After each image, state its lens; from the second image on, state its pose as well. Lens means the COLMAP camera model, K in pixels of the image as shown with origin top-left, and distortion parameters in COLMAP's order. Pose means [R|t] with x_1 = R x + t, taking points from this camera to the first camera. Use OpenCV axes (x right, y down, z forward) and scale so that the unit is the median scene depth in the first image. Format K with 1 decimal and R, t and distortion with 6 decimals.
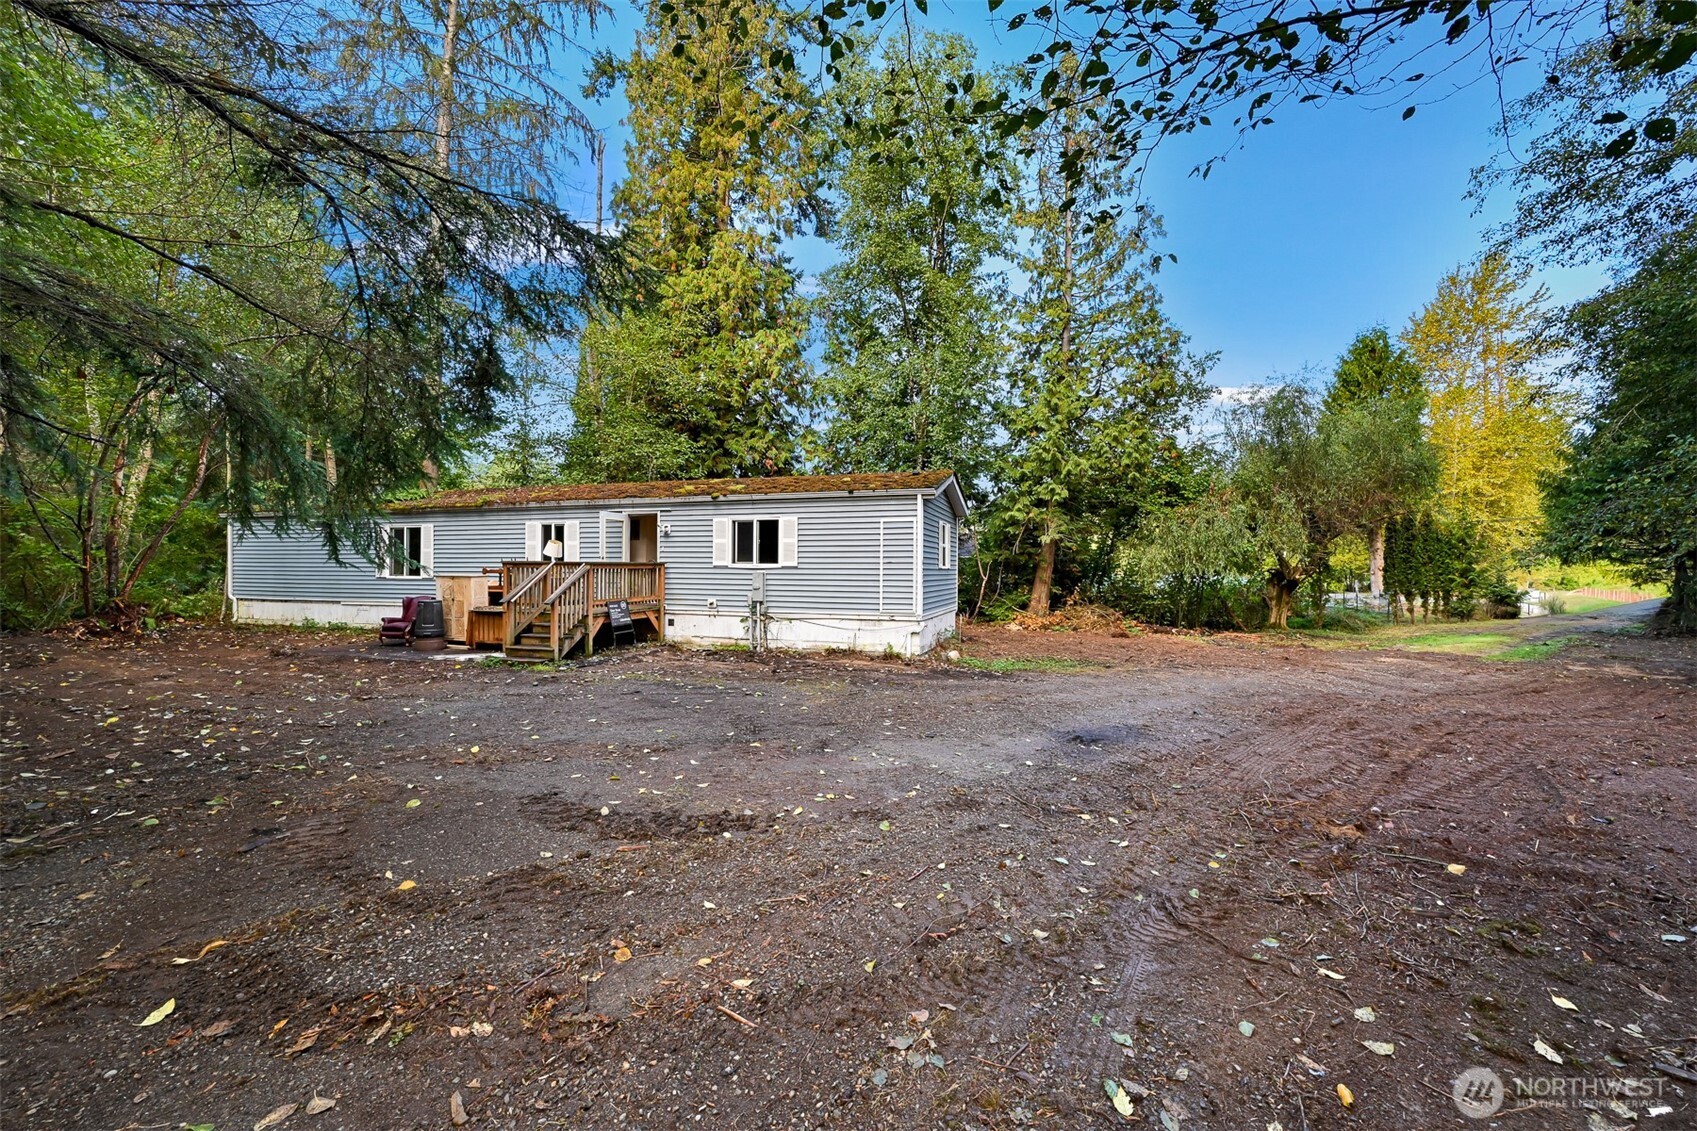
lens RADIAL K [[665.7, 0, 823.8], [0, 665.7, 559.1], [0, 0, 1]] dist [-0.000858, 0.000935]
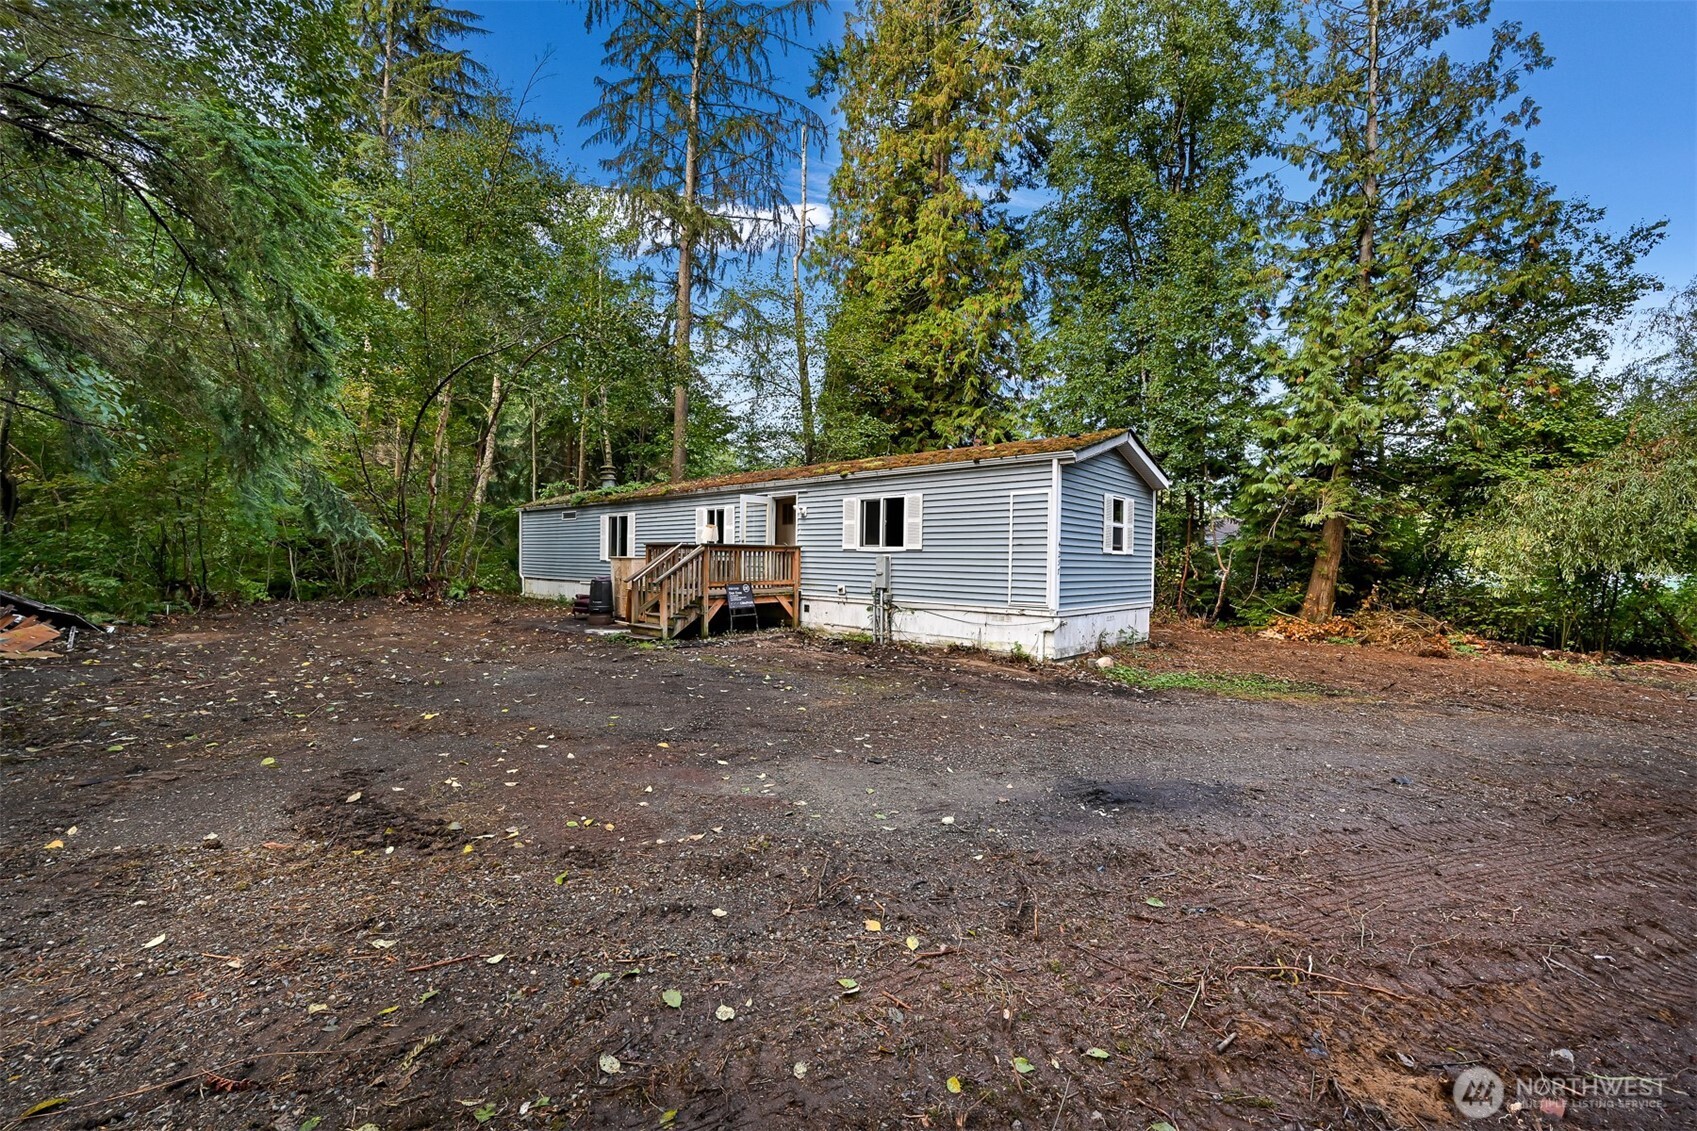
lens RADIAL K [[665.7, 0, 845.3], [0, 665.7, 561.5], [0, 0, 1]] dist [-0.000858, 0.000935]
pose [[0.916694, 0.010091, -0.399461, 0.202538], [-0.005517, 0.999905, 0.012600, 0.015014], [0.399551, -0.009347, 0.916663, 0.143832]]
